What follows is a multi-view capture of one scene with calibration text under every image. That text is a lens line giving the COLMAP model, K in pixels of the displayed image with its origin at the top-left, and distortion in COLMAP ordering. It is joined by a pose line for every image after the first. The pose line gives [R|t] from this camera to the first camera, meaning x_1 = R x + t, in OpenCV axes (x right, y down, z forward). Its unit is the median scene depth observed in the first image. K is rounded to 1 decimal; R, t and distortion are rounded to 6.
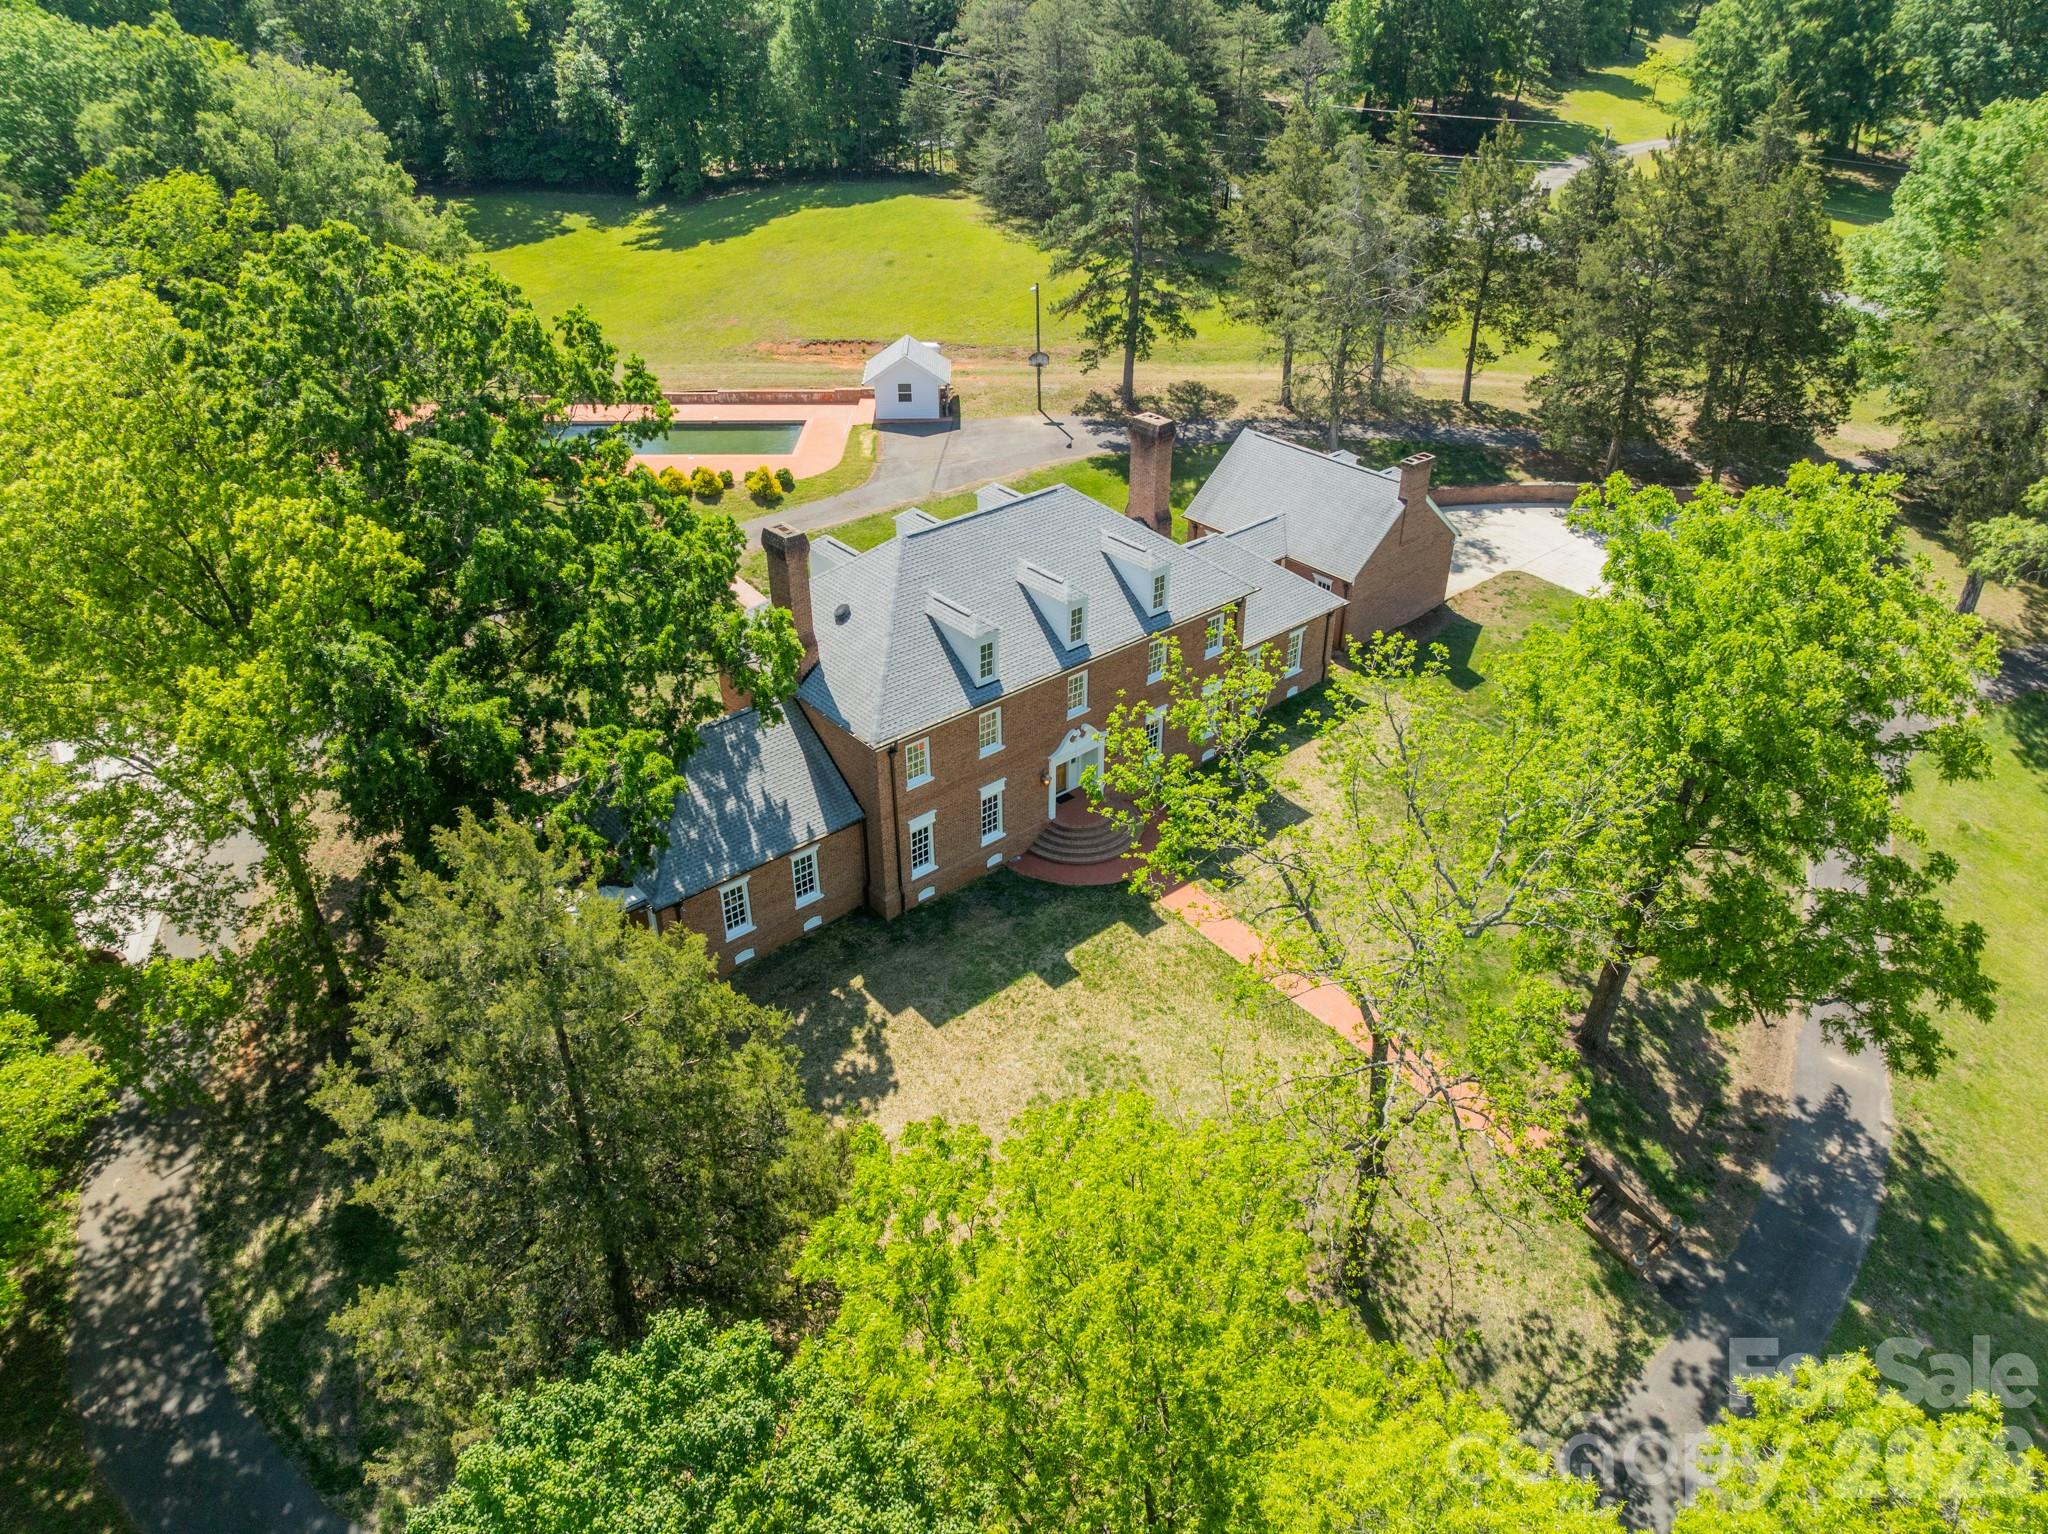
lens RADIAL K [[1442.8, 0, 1018.7], [0, 1442.8, 763.3], [0, 0, 1]] dist [-0.036029, -0.002794]
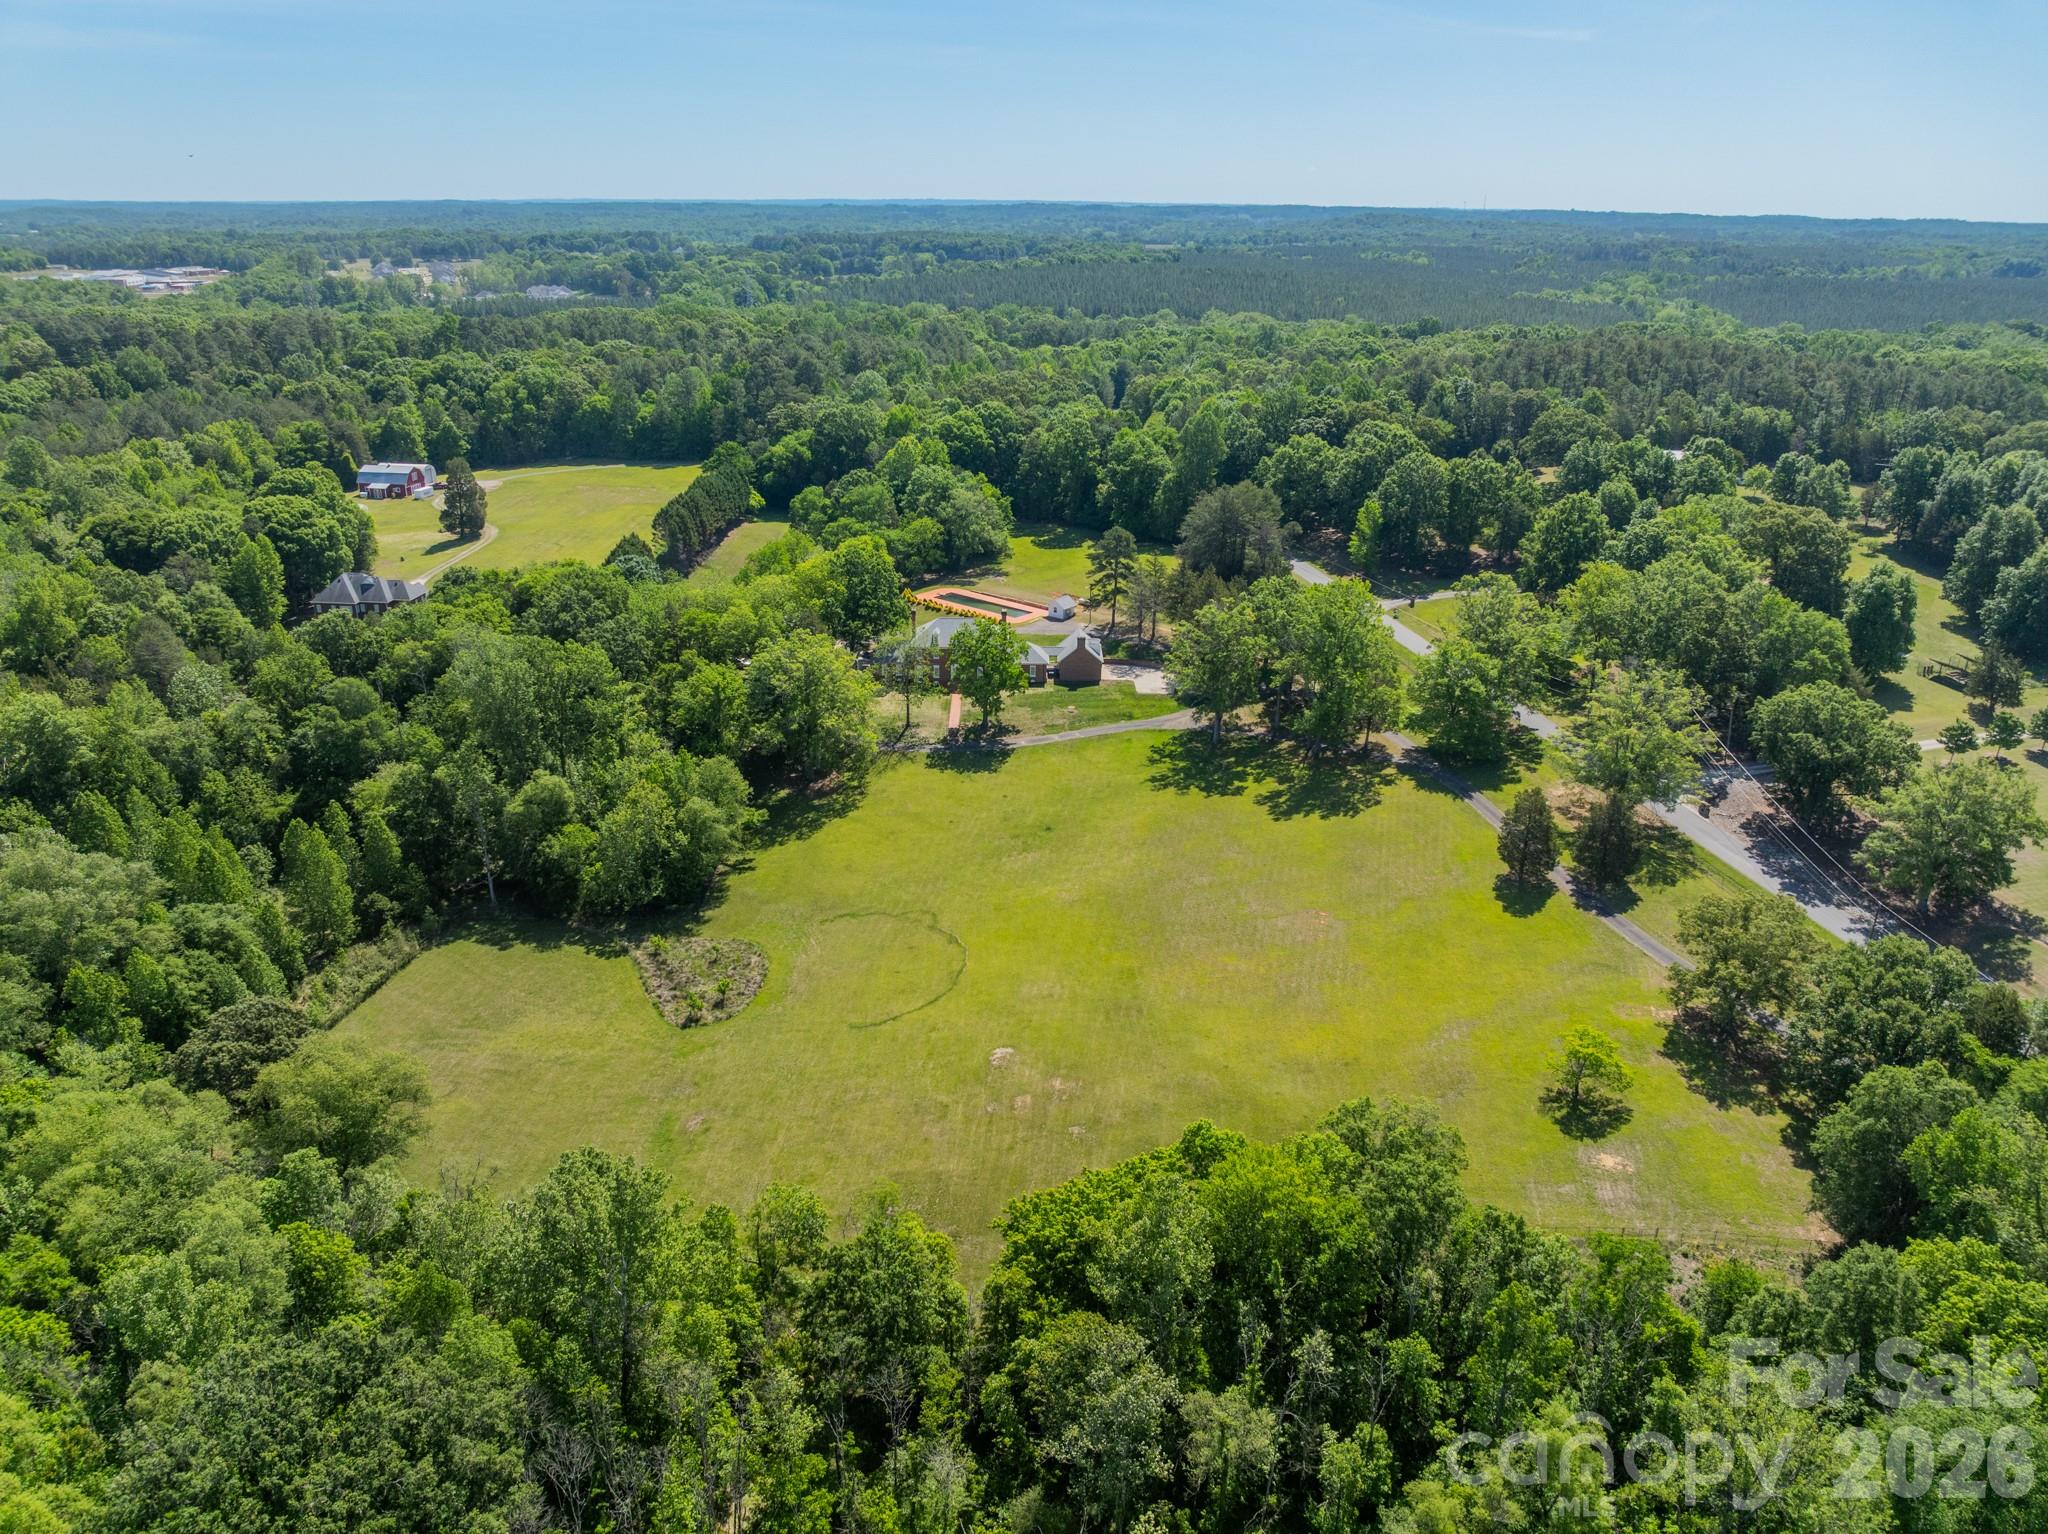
lens RADIAL K [[1442.8, 0, 1018.7], [0, 1442.8, 763.3], [0, 0, 1]] dist [-0.036029, -0.002794]
pose [[0.754950, 0.240952, -0.609912, 2.036622], [-0.345654, 0.936577, -0.057846, 0.316383], [0.557291, 0.254490, 0.790355, -1.676889]]
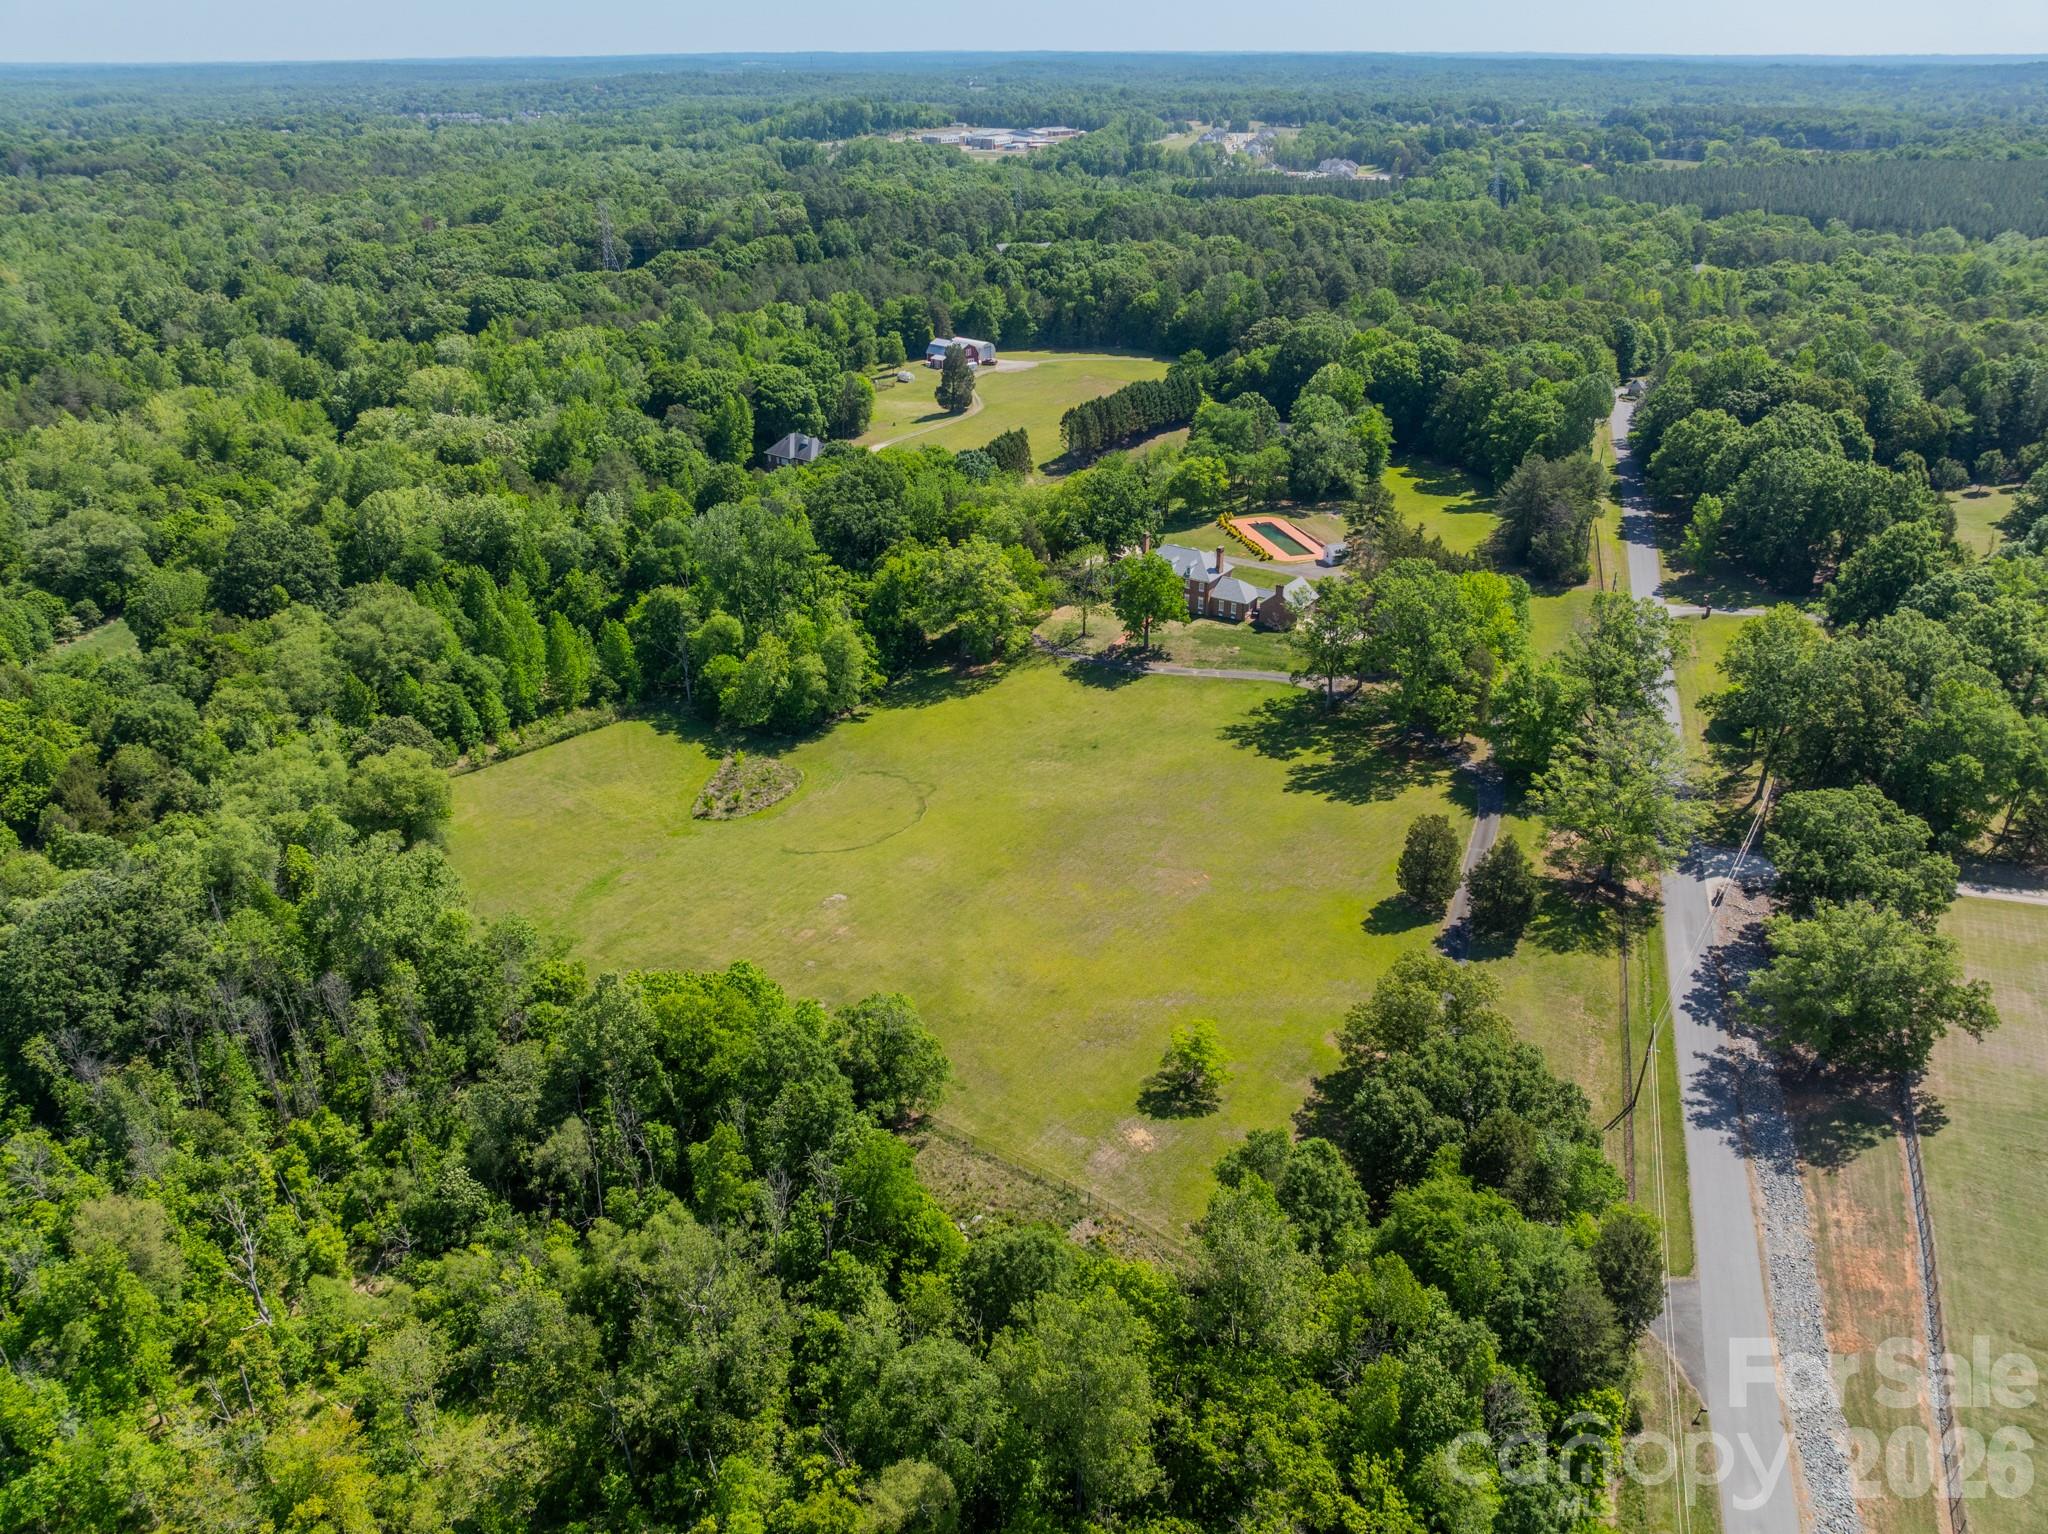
lens RADIAL K [[1442.8, 0, 1018.7], [0, 1442.8, 763.3], [0, 0, 1]] dist [-0.036029, -0.002794]
pose [[0.262756, 0.426019, -0.865718, 2.977325], [-0.497545, 0.828576, 0.256731, -0.358210], [0.826685, 0.363276, 0.429677, -0.957554]]
